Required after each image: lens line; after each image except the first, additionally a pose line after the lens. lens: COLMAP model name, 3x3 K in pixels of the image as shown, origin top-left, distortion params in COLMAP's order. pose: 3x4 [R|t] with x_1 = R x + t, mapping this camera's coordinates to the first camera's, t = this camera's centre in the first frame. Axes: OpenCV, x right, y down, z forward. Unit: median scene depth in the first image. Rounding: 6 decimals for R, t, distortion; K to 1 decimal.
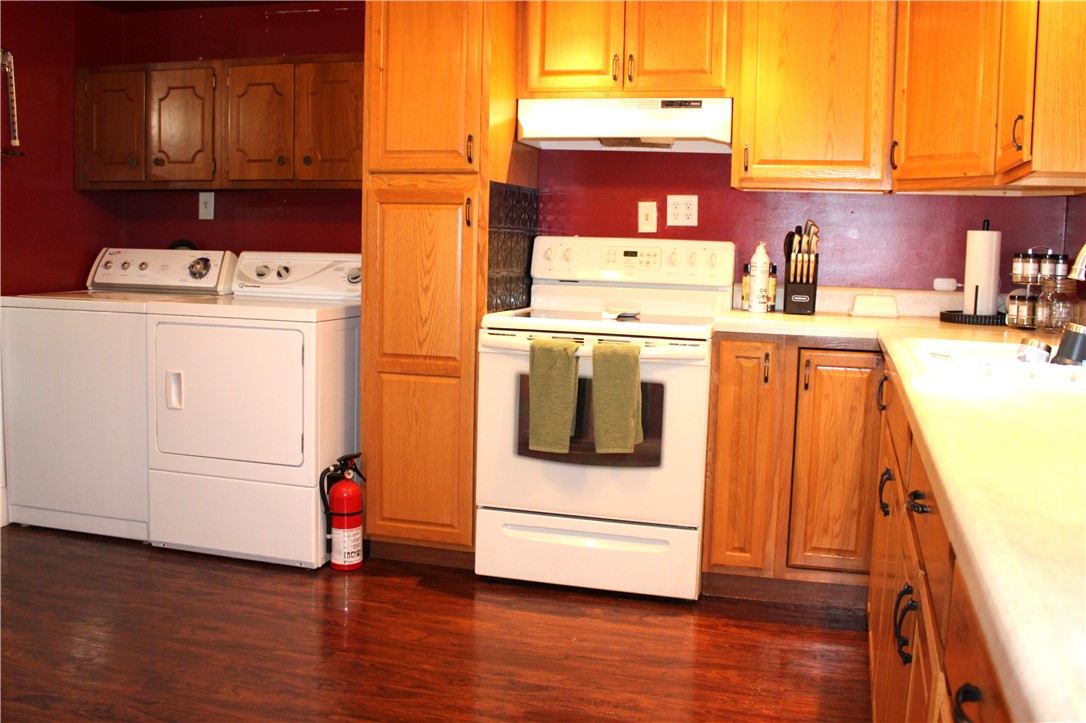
lens RADIAL K [[1038.1, 0, 543.0], [0, 1038.1, 361.5], [0, 0, 1]] dist [-0.172634, 0.161414]
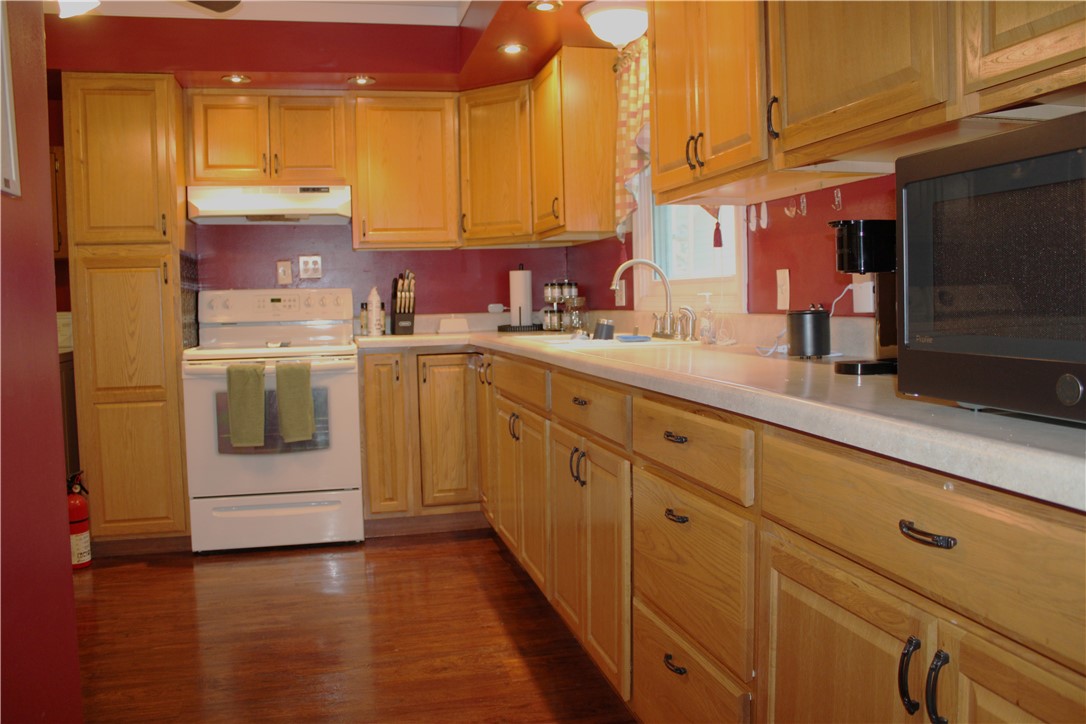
lens RADIAL K [[903.4, 0, 543.0], [0, 903.4, 362.0], [0, 0, 1]] dist [-0.170973, 0.170135]
pose [[0.866291, -0.078742, 0.493295, -0.213631], [0.101036, 0.994708, -0.018652, 0.036076], [-0.489215, 0.065998, 0.869662, -0.191303]]
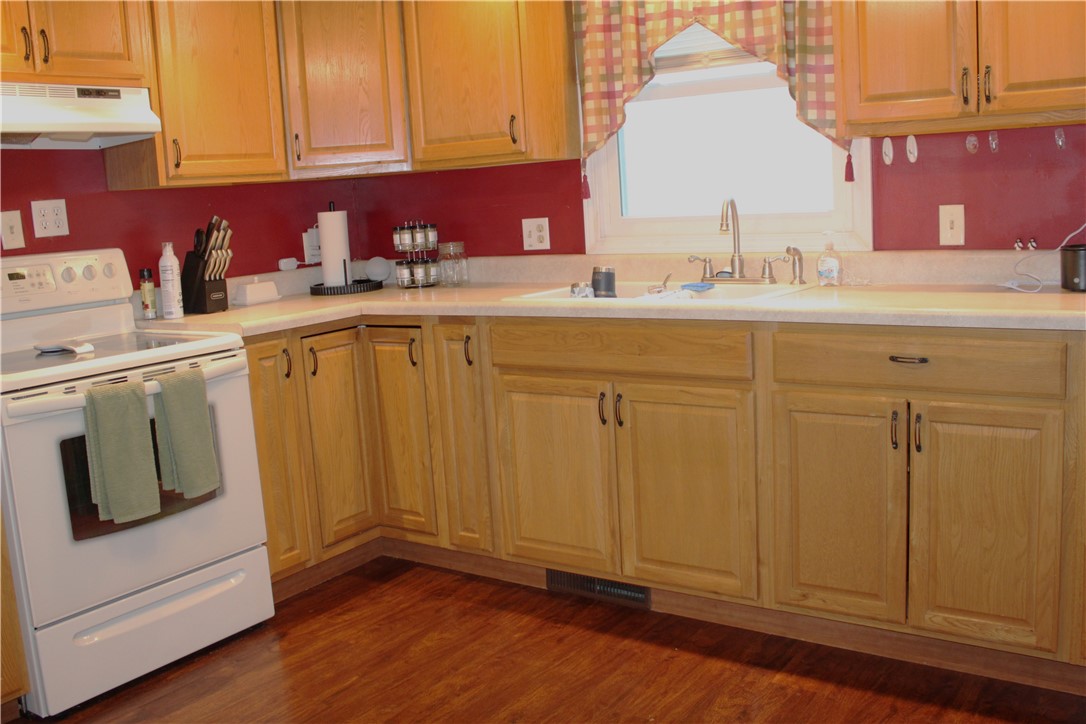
lens RADIAL K [[1038.1, 0, 543.0], [0, 1038.1, 362.0], [0, 0, 1]] dist [-0.172634, 0.161414]
pose [[0.320416, -0.195384, 0.926908, -0.581635], [0.175966, 0.973744, 0.144428, -0.088209], [-0.930790, 0.116828, 0.346384, 0.391588]]
